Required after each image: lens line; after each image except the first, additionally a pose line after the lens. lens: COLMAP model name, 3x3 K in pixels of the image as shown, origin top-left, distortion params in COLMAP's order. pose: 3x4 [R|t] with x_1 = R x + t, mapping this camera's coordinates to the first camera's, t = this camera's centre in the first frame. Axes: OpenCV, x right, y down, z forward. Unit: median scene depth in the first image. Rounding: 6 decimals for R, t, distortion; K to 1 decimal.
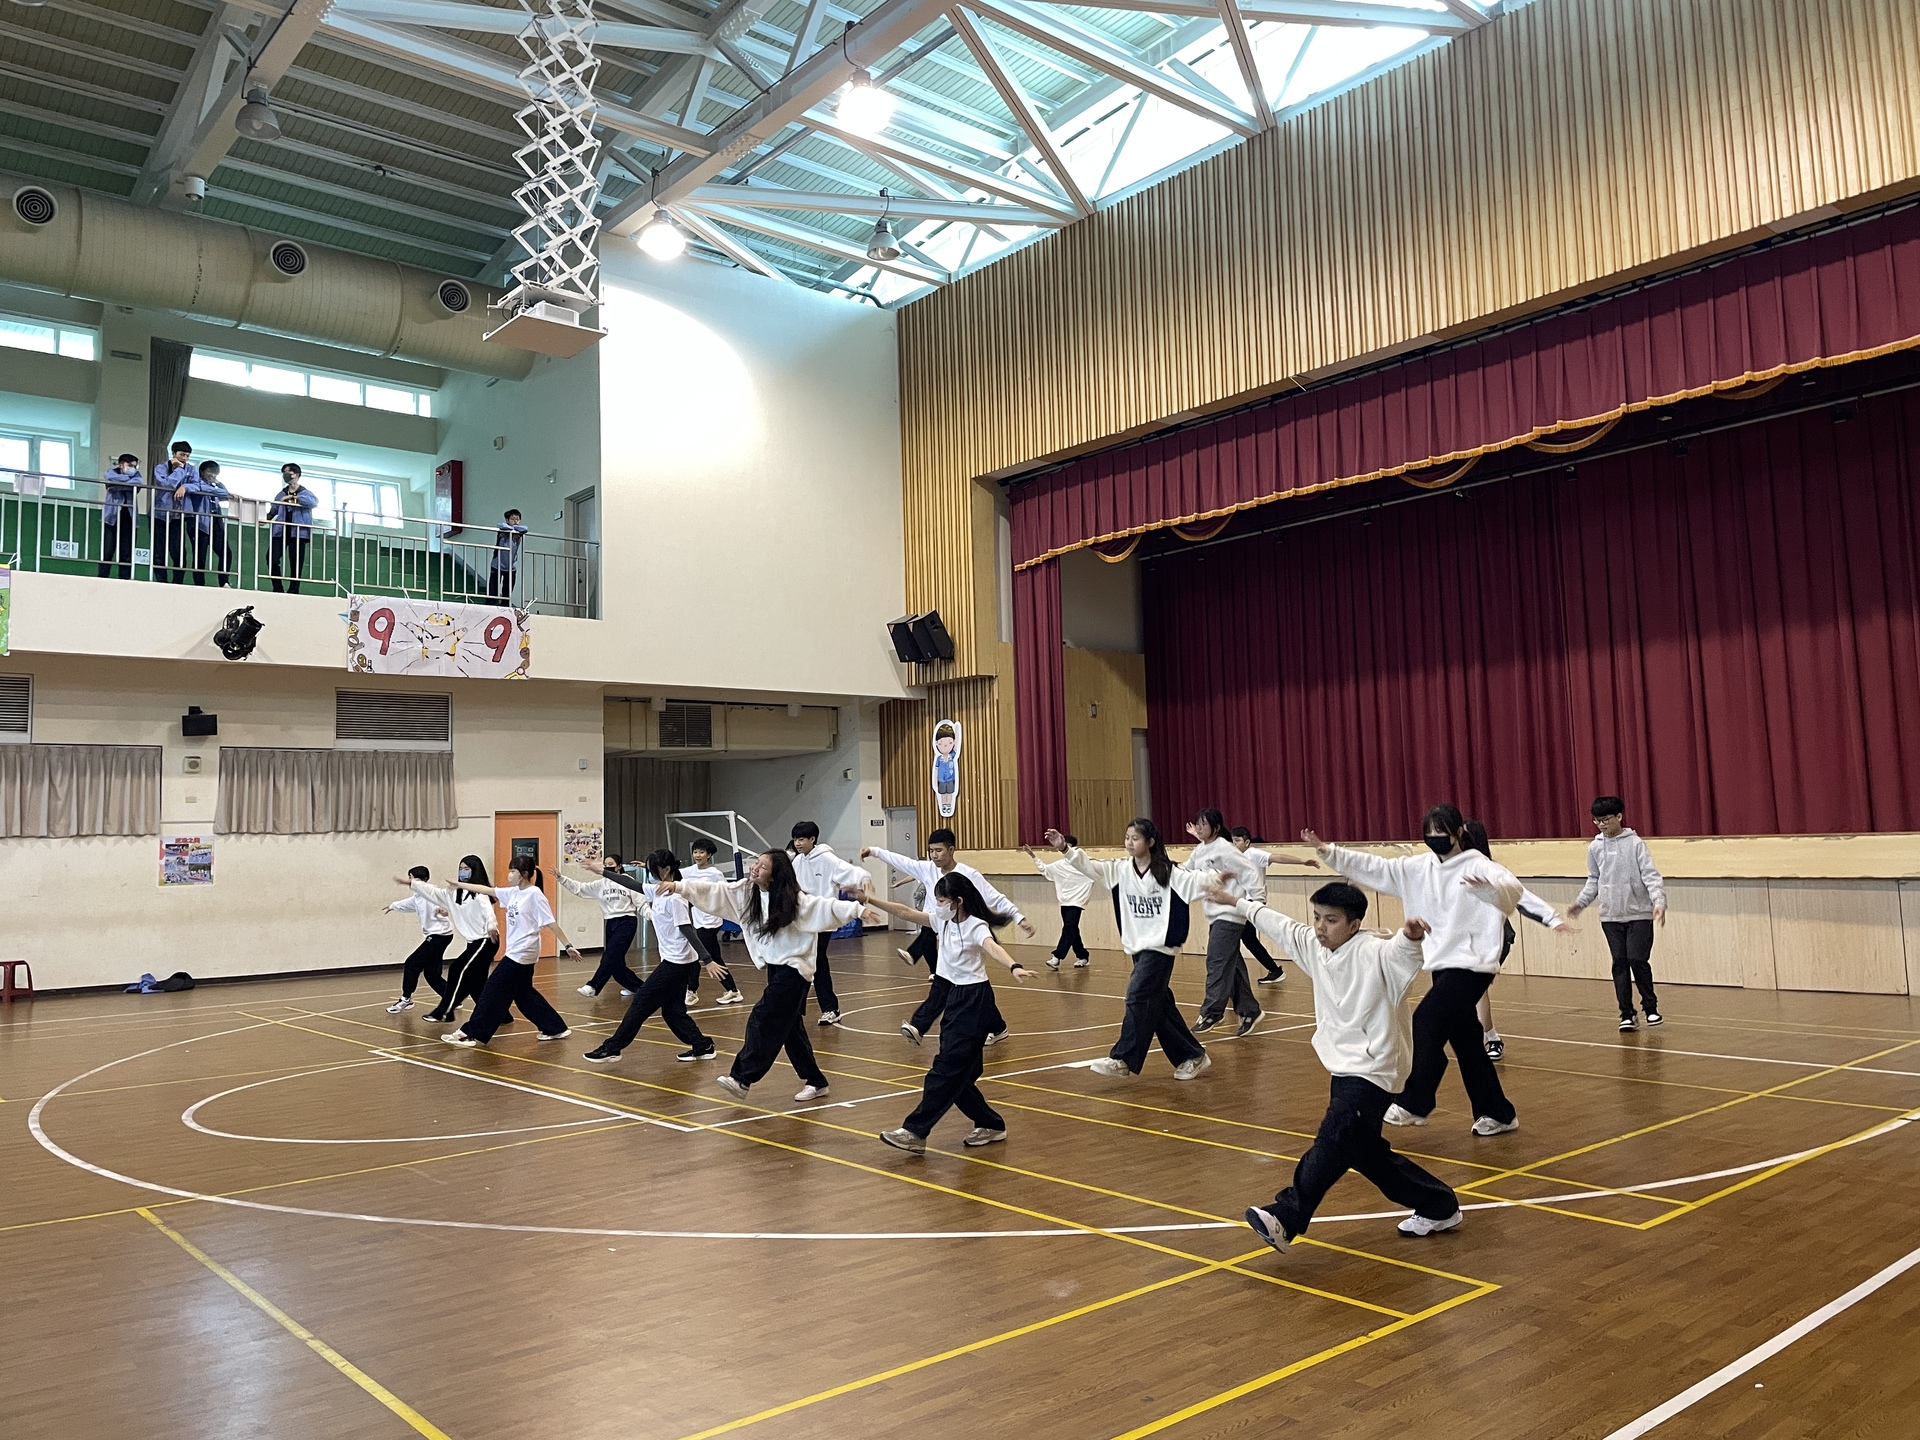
lens RADIAL K [[1483.7, 0, 961.8], [0, 1483.7, 703.4], [0, 0, 1]] dist [0.056686, -0.087788]
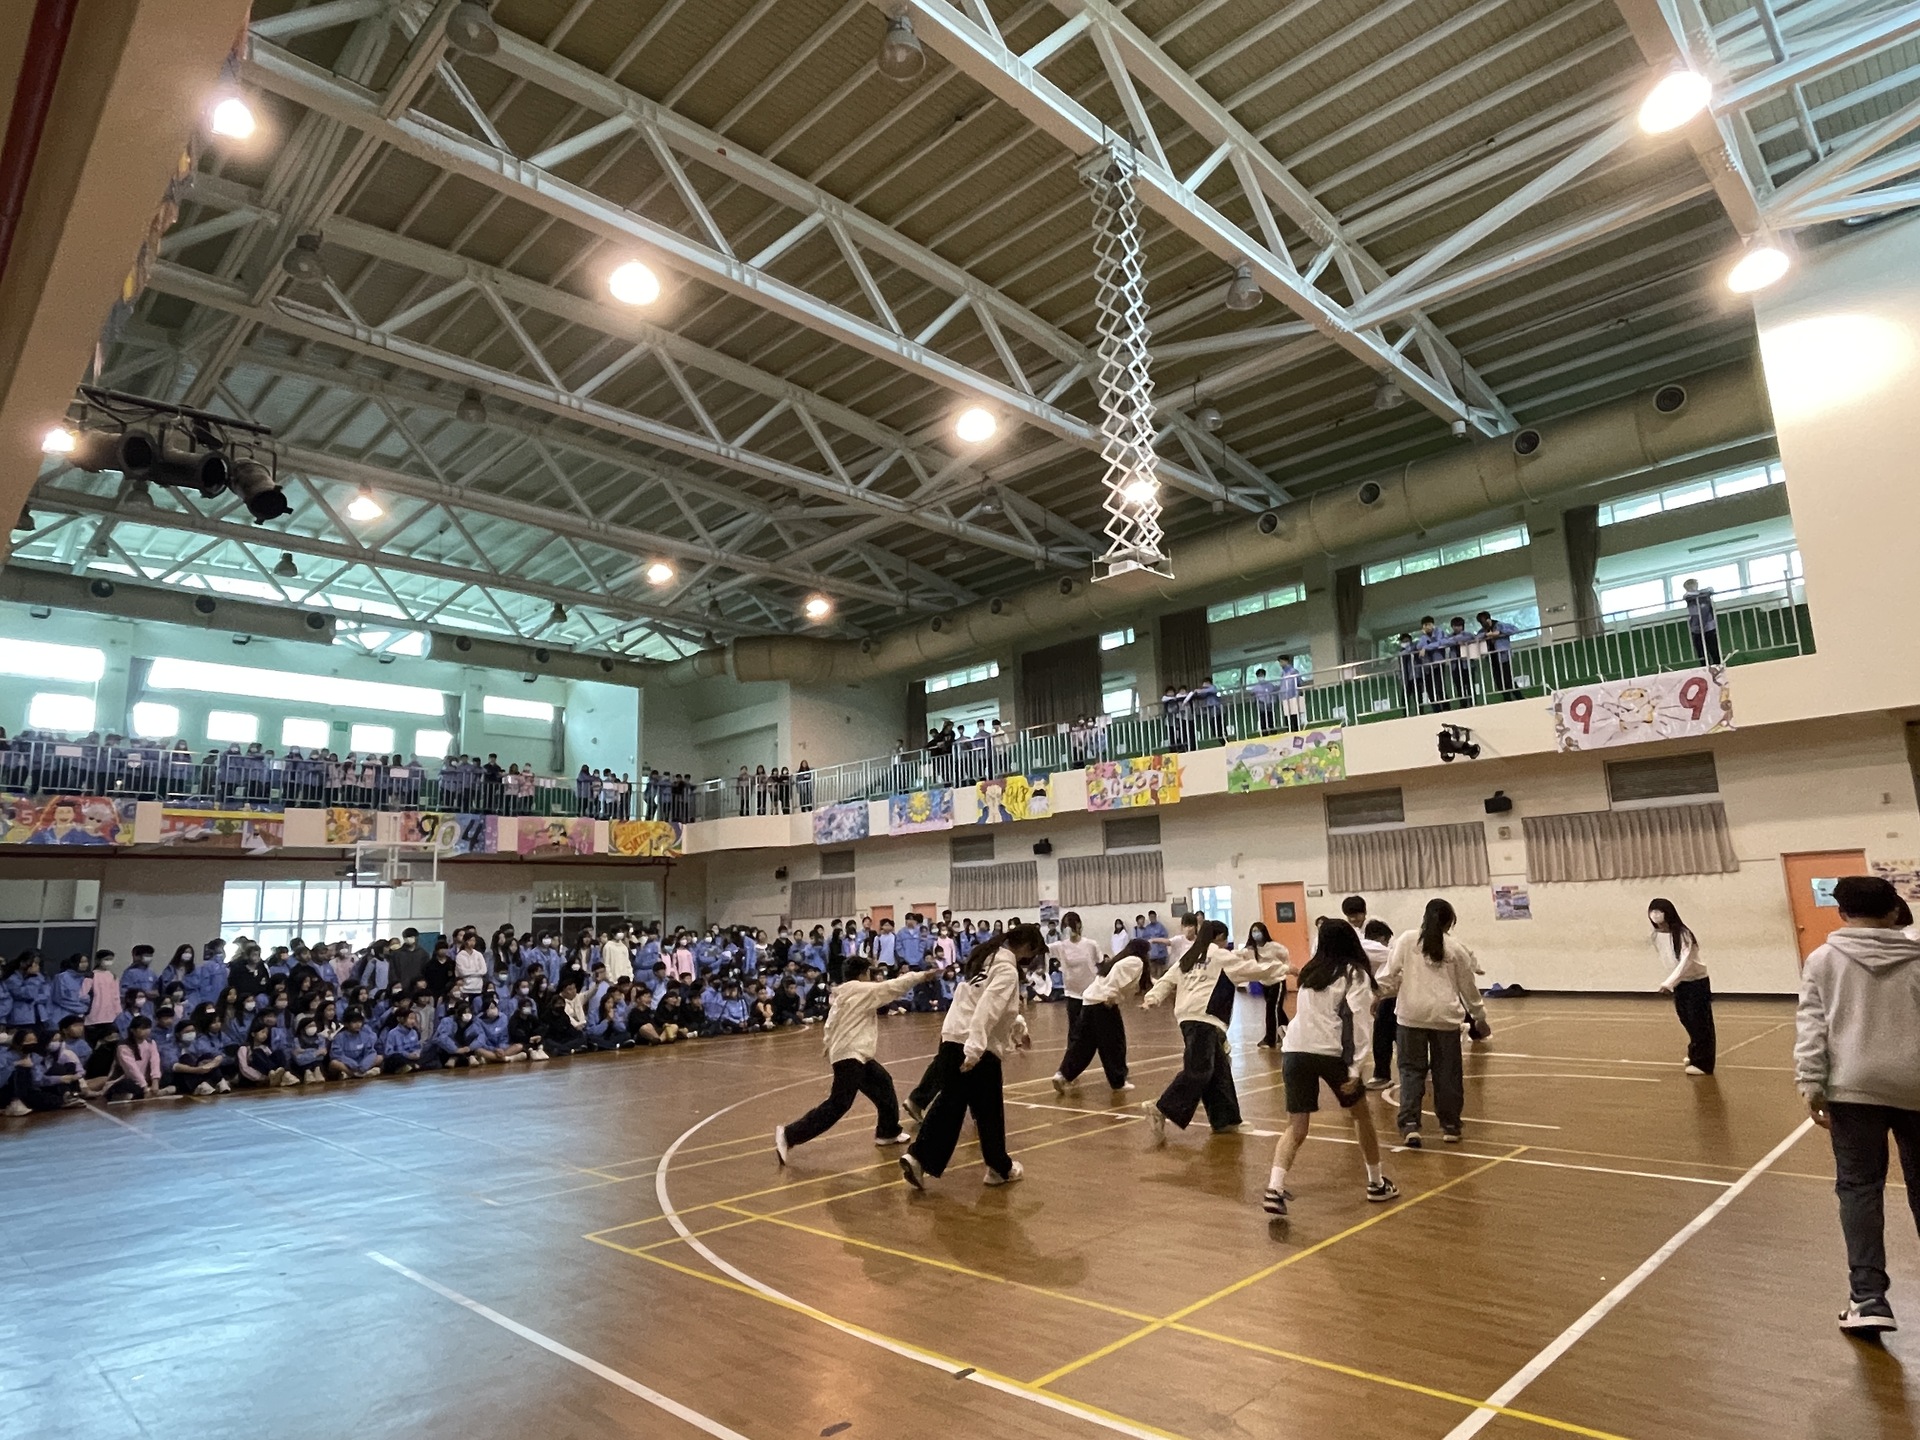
lens RADIAL K [[1118.3, 0, 956.2], [0, 1118.3, 726.2], [0, 0, 1]] dist [0.003926, 0.001409]
pose [[0.063496, -0.148902, -0.986811, 0.449772], [0.126838, 0.981992, -0.140013, 0.022363], [0.989889, -0.116275, 0.081239, 0.387922]]
